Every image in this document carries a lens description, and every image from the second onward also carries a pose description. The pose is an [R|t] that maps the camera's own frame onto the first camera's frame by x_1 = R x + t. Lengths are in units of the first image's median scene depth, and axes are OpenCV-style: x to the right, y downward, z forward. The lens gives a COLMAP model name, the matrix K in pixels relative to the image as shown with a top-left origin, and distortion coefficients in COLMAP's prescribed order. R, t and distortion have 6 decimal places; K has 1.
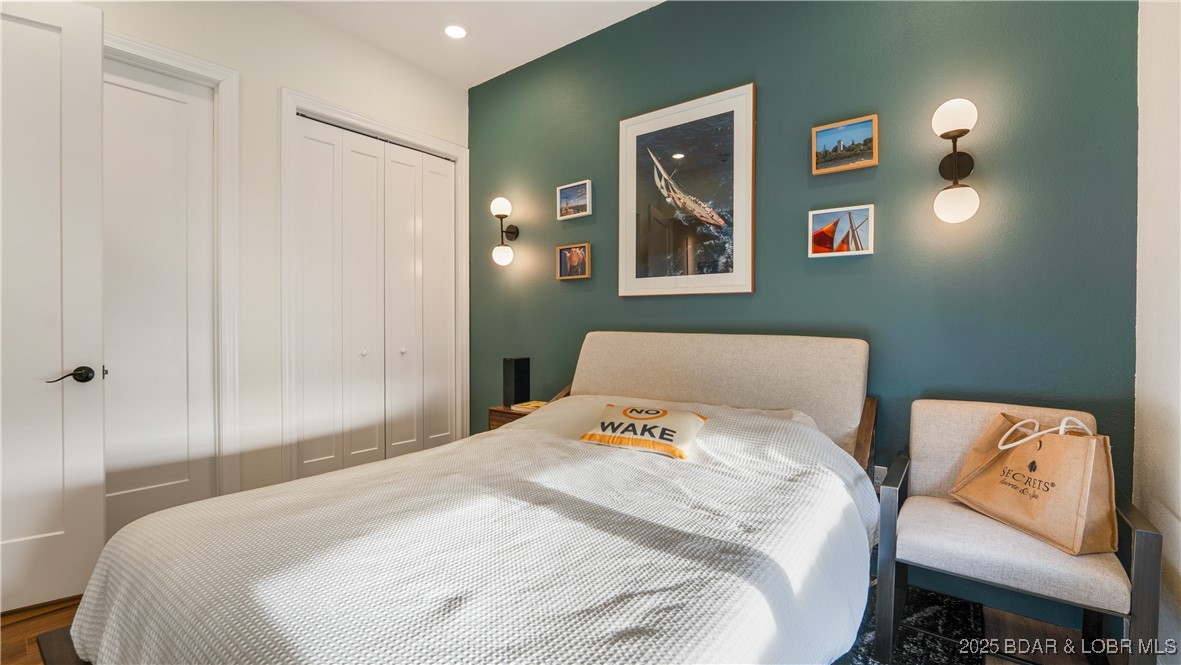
lens RADIAL K [[499.2, 0, 584.6], [0, 499.2, 329.0], [0, 0, 1]] dist [-0.017295, -0.000019]
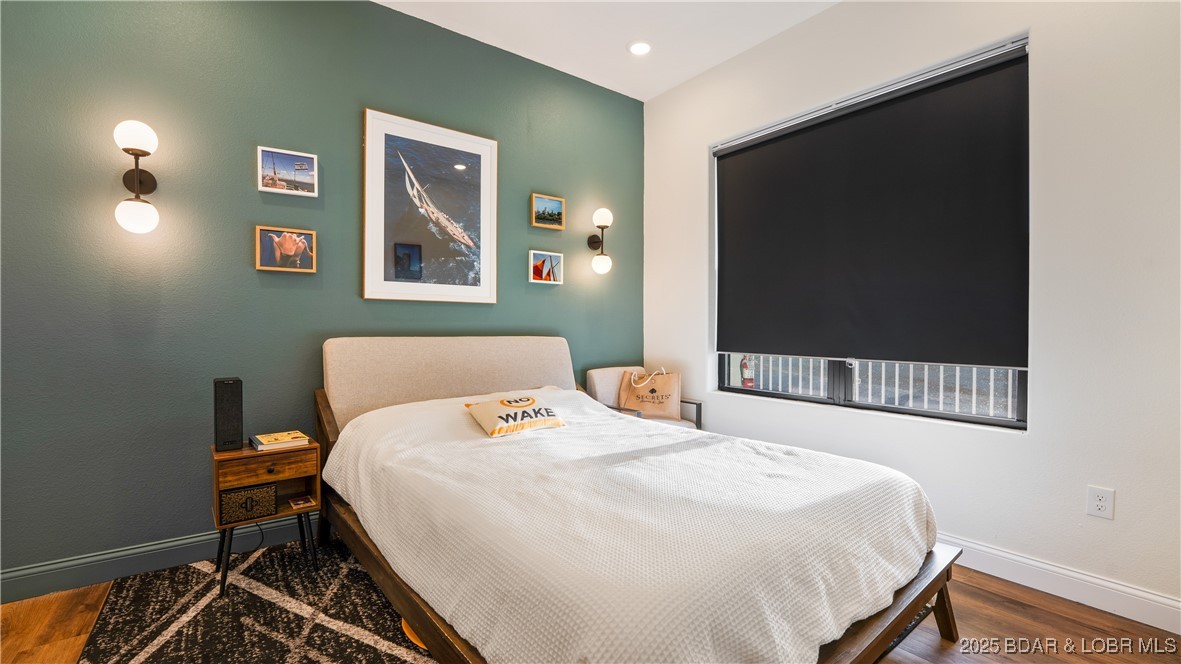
lens RADIAL K [[499.7, 0, 584.3], [0, 499.7, 333.8], [0, 0, 1]] dist [-0.015965, 0.000044]
pose [[0.254132, -0.017545, 0.967010, -0.824101], [0.008881, 0.999836, 0.015806, -0.013274], [-0.967129, 0.004571, 0.254246, 0.432184]]
